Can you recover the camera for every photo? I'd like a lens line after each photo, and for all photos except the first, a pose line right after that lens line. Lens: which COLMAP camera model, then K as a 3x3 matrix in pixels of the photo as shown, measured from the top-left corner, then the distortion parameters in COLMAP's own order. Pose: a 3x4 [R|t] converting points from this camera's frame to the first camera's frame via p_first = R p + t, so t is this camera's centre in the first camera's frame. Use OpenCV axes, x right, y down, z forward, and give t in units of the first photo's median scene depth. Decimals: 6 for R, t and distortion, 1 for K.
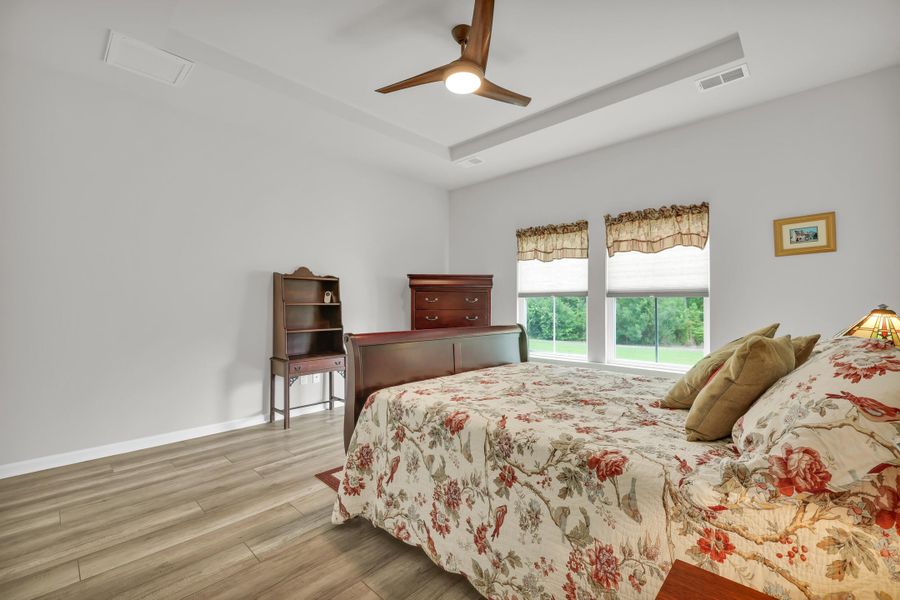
lens RADIAL K [[371.9, 0, 450.0], [0, 371.9, 300.0], [0, 0, 1]] dist [-0.000480, -0.000107]
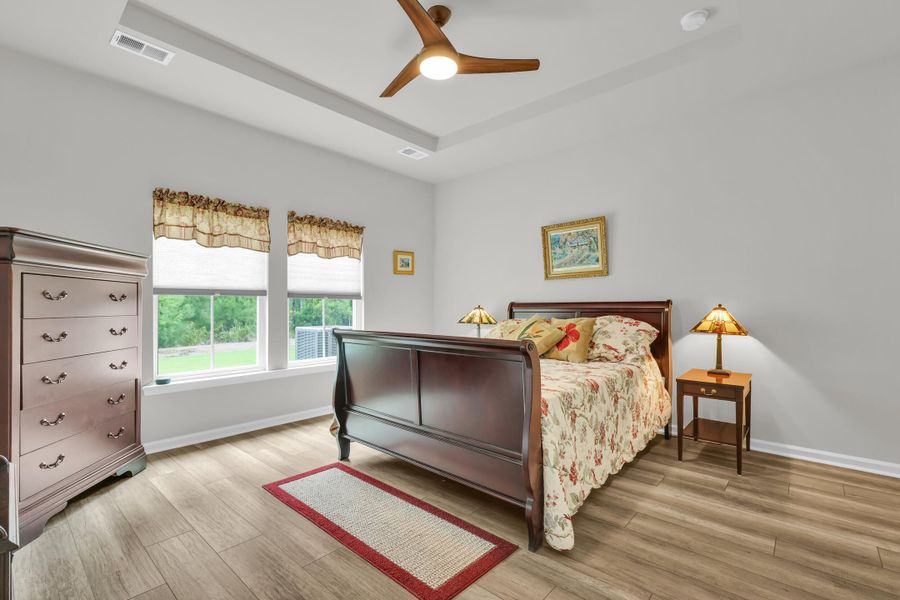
lens RADIAL K [[398.6, 0, 446.2], [0, 398.6, 303.1], [0, 0, 1]] dist [-0.000226, 0.000369]
pose [[0.014735, 0.003040, 0.999887, -0.614007], [-0.018937, 0.999817, -0.002761, 0.001283], [-0.999712, -0.018894, 0.014790, 0.615015]]
